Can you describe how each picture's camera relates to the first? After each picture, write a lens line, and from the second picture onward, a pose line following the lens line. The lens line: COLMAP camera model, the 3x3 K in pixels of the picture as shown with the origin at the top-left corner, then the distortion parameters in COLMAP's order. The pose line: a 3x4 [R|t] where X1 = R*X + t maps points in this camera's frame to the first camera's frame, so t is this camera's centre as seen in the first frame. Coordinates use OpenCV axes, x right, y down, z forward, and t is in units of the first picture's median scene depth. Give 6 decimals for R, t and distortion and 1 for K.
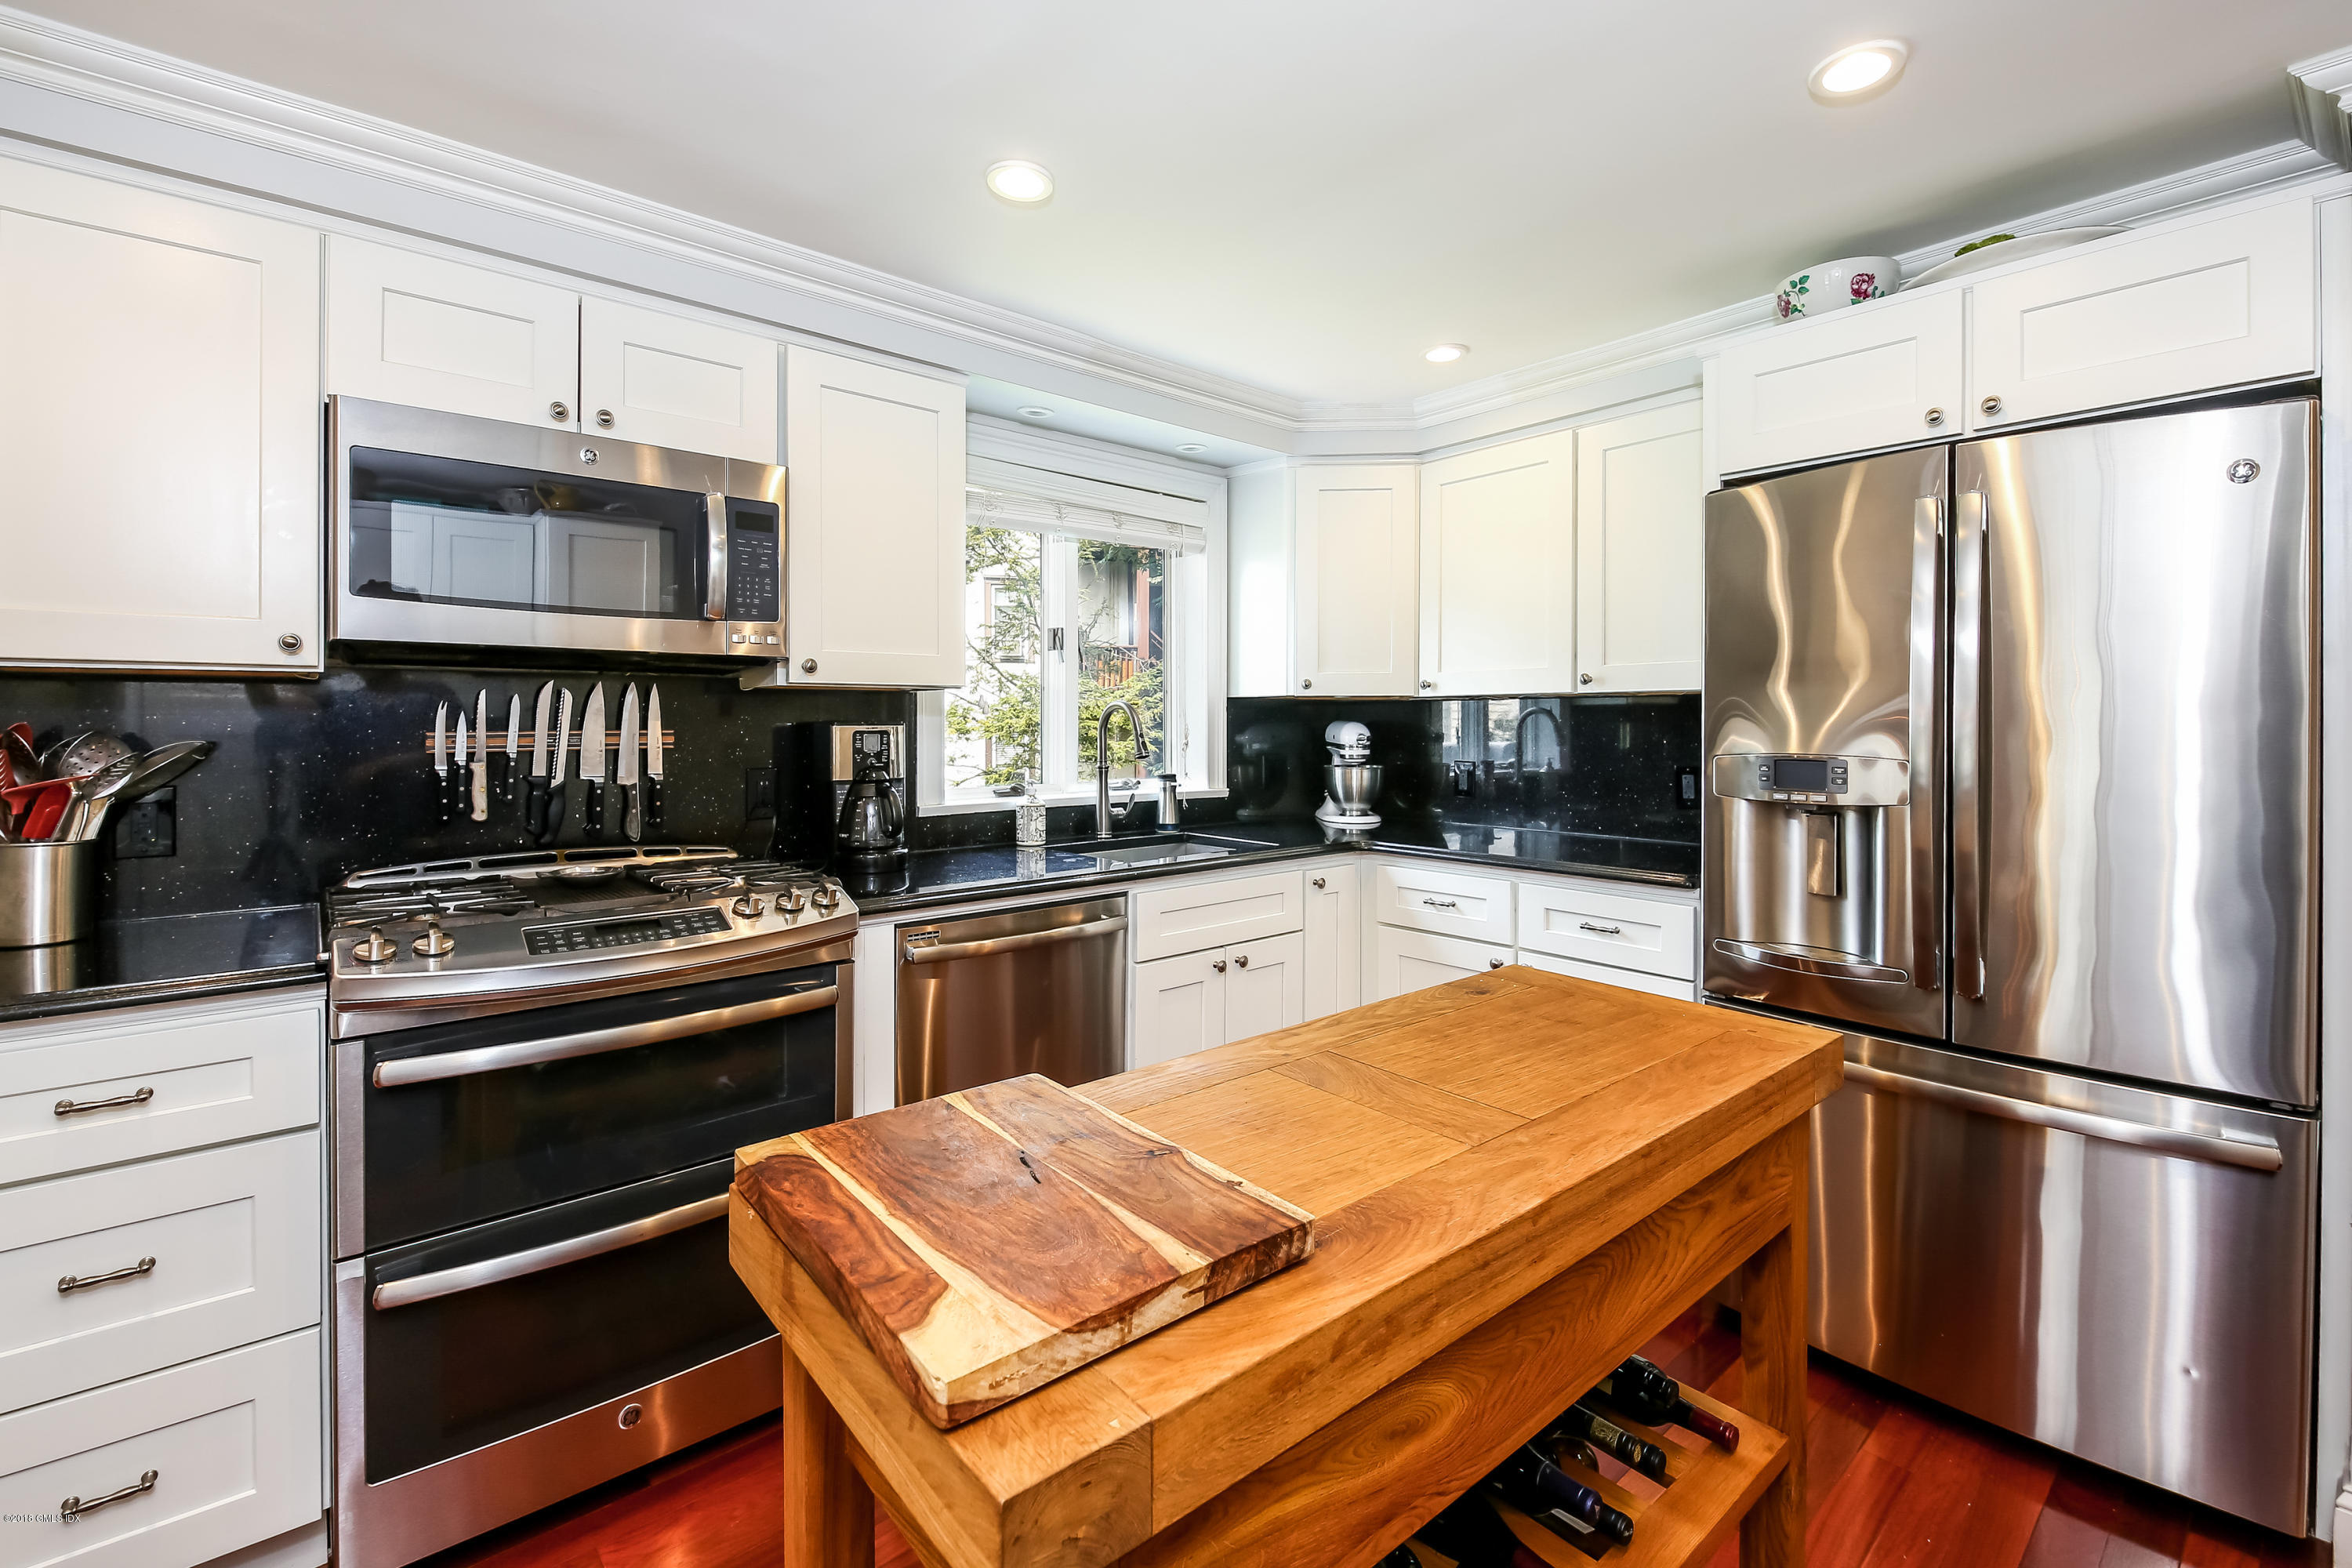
lens RADIAL K [[1019.0, 0, 1183.7], [0, 1019.0, 740.1], [0, 0, 1]] dist [0.004102, -0.000193]
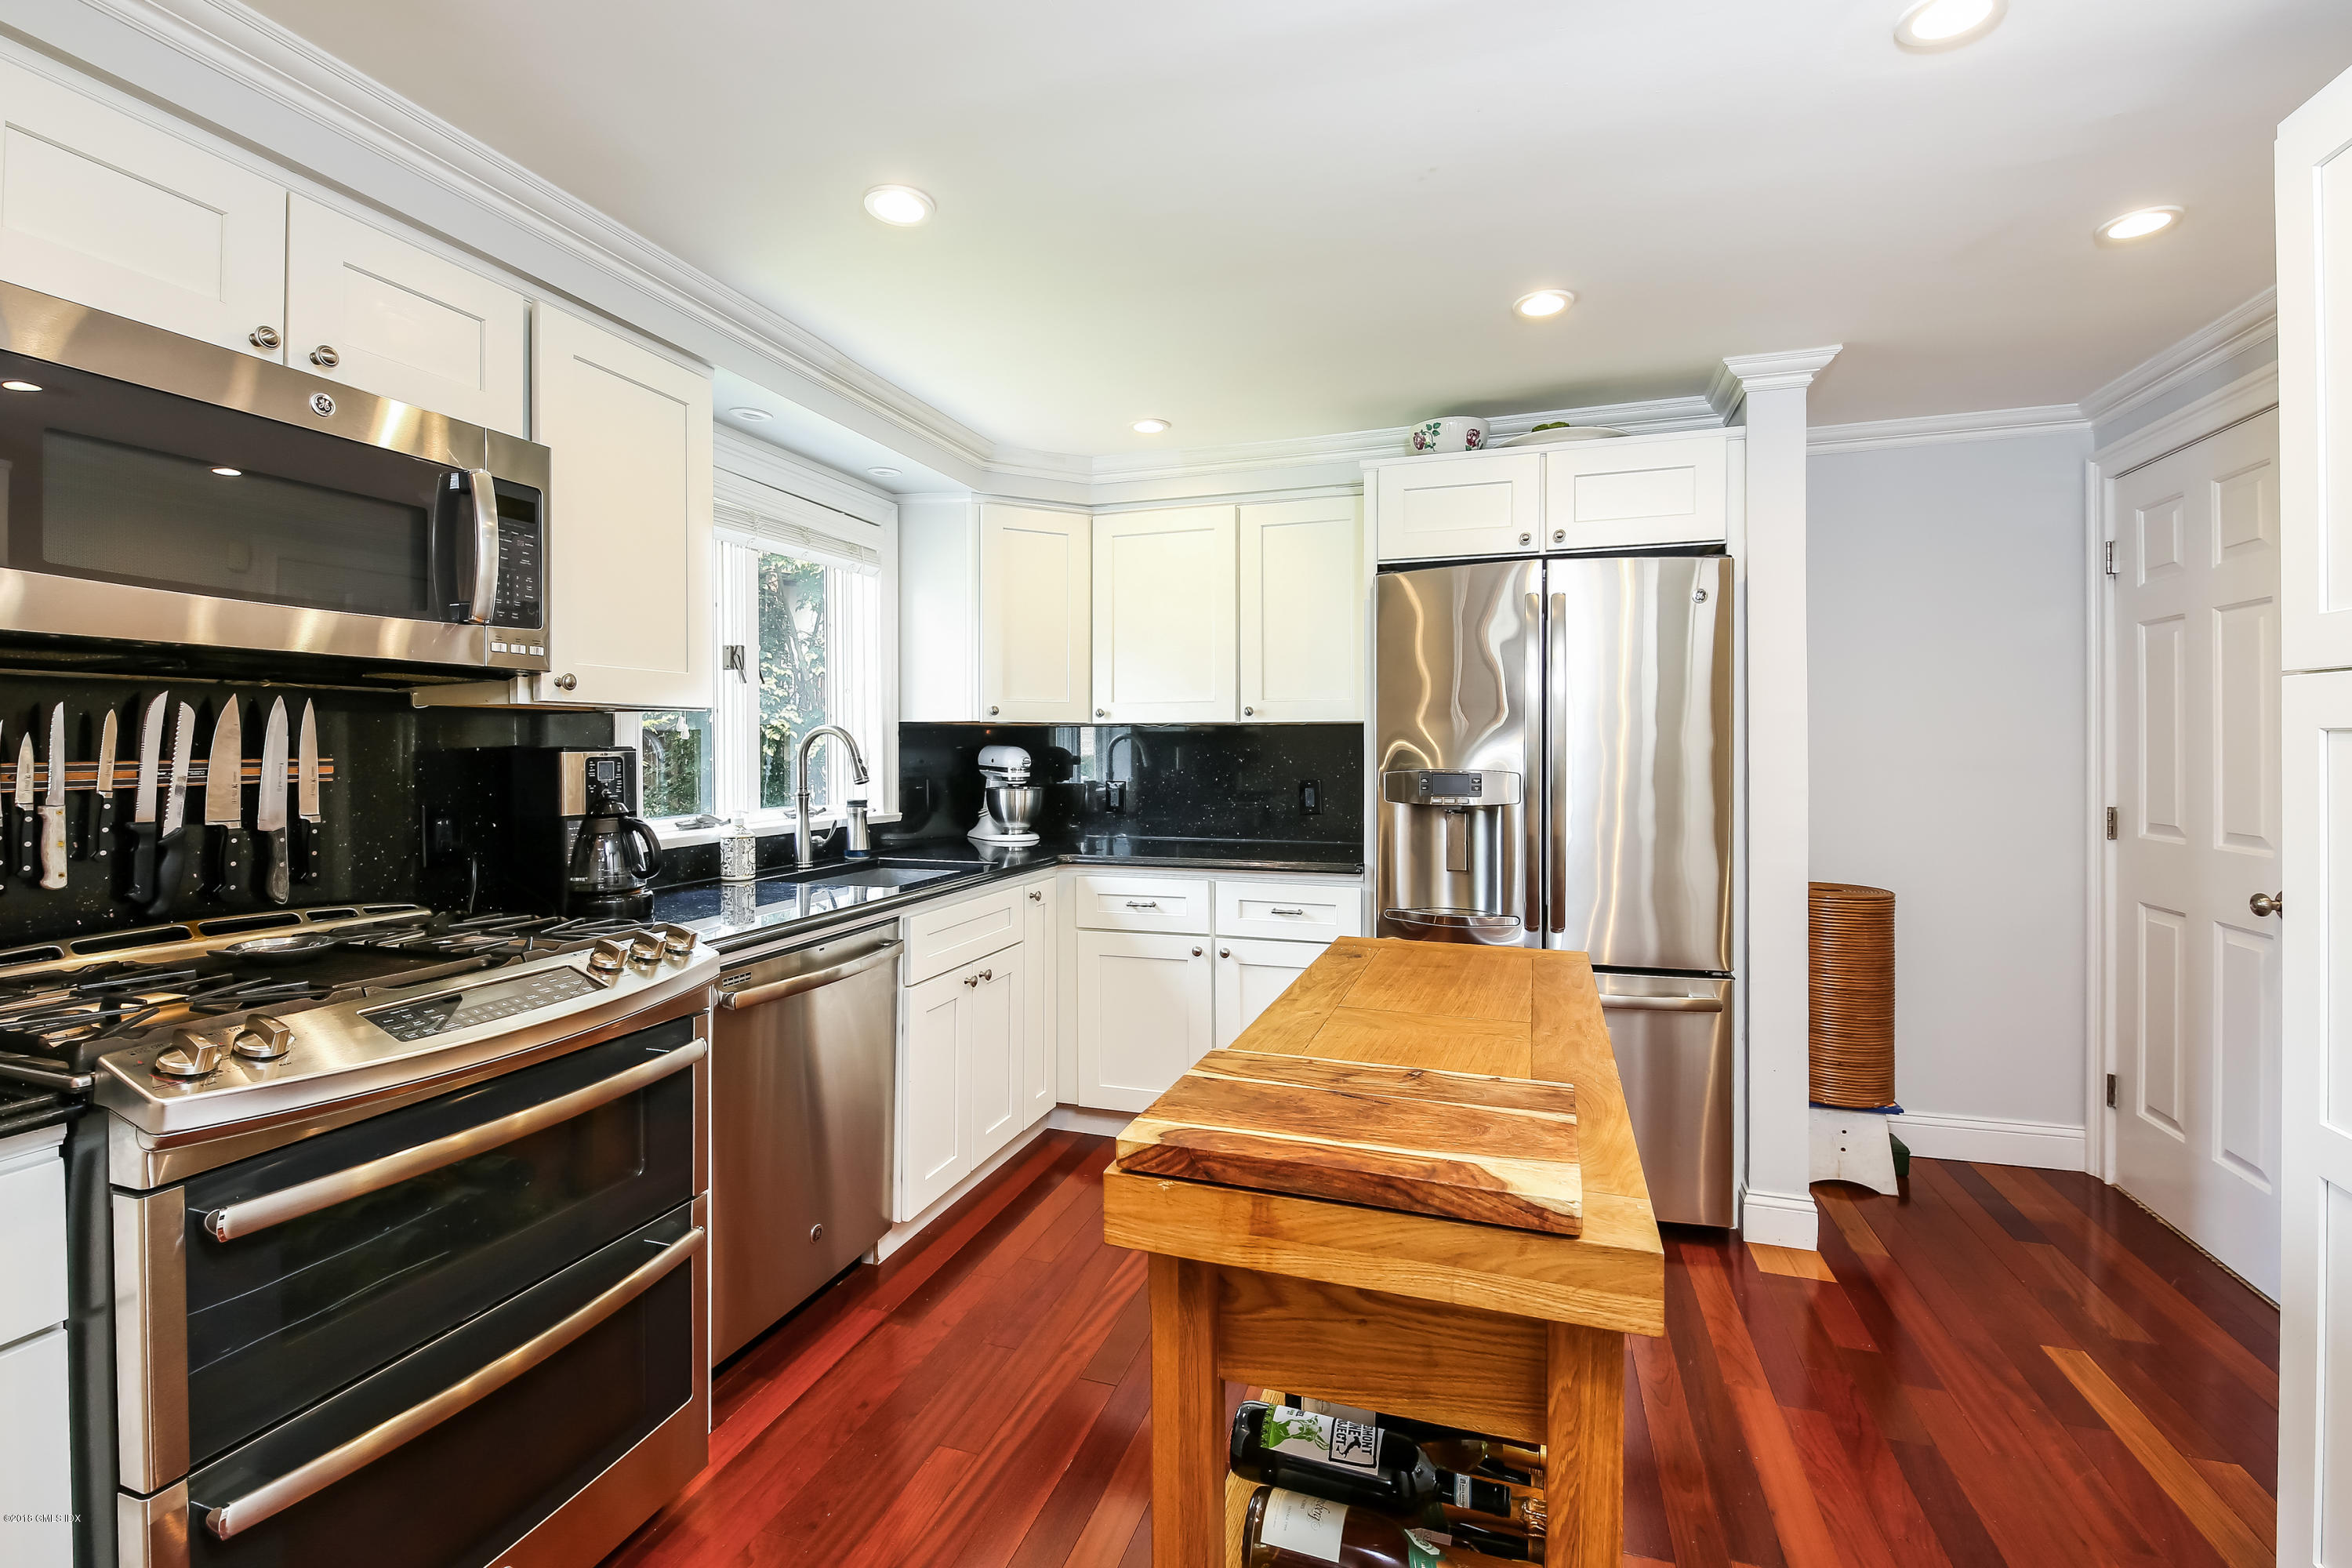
lens RADIAL K [[1013.7, 0, 1148.3], [0, 1013.7, 769.6], [0, 0, 1]] dist [0.000011, -0.000359]
pose [[0.861299, -0.012280, 0.507950, -0.368784], [0.009380, 0.999922, 0.008268, -0.001636], [-0.508012, -0.002356, 0.861347, 0.016662]]
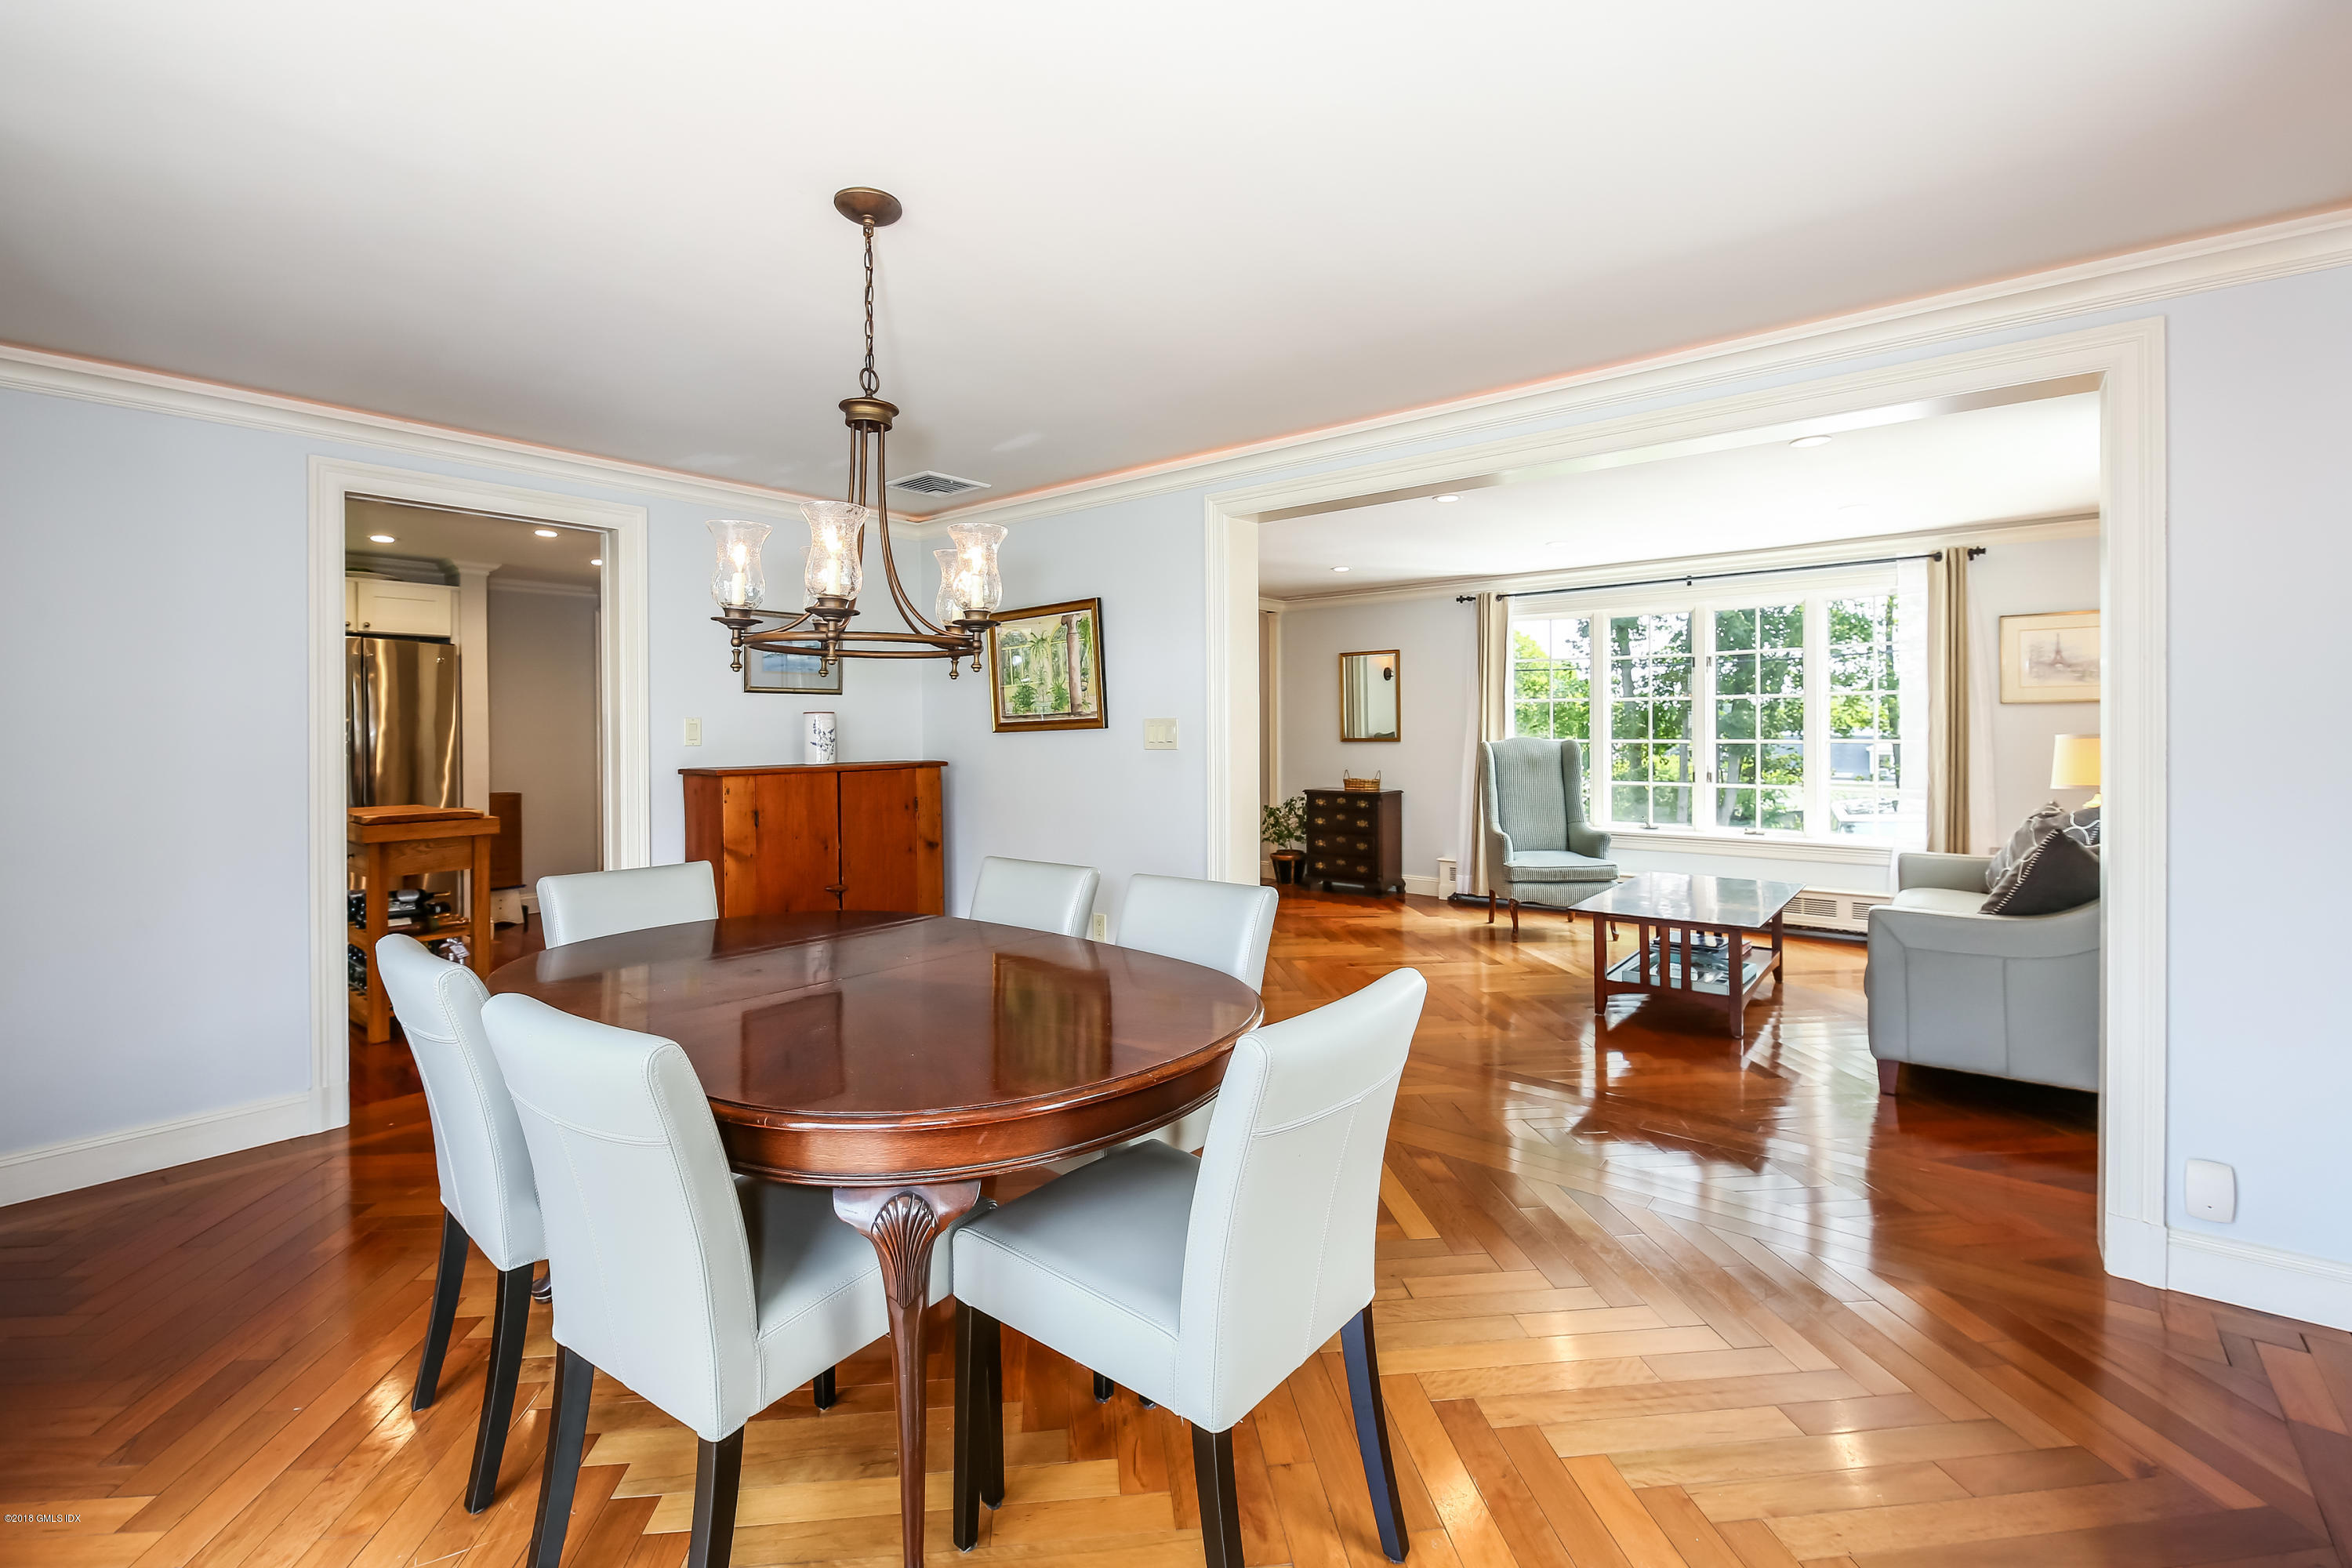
lens RADIAL K [[993.7, 0, 1161.6], [0, 993.7, 726.7], [0, 0, 1]] dist [0.002963, 0.000074]
pose [[-0.190987, 0.000995, 0.981592, -2.060907], [0.011842, 0.999929, 0.001290, 0.007939], [-0.981521, 0.011870, -0.190985, -0.621258]]
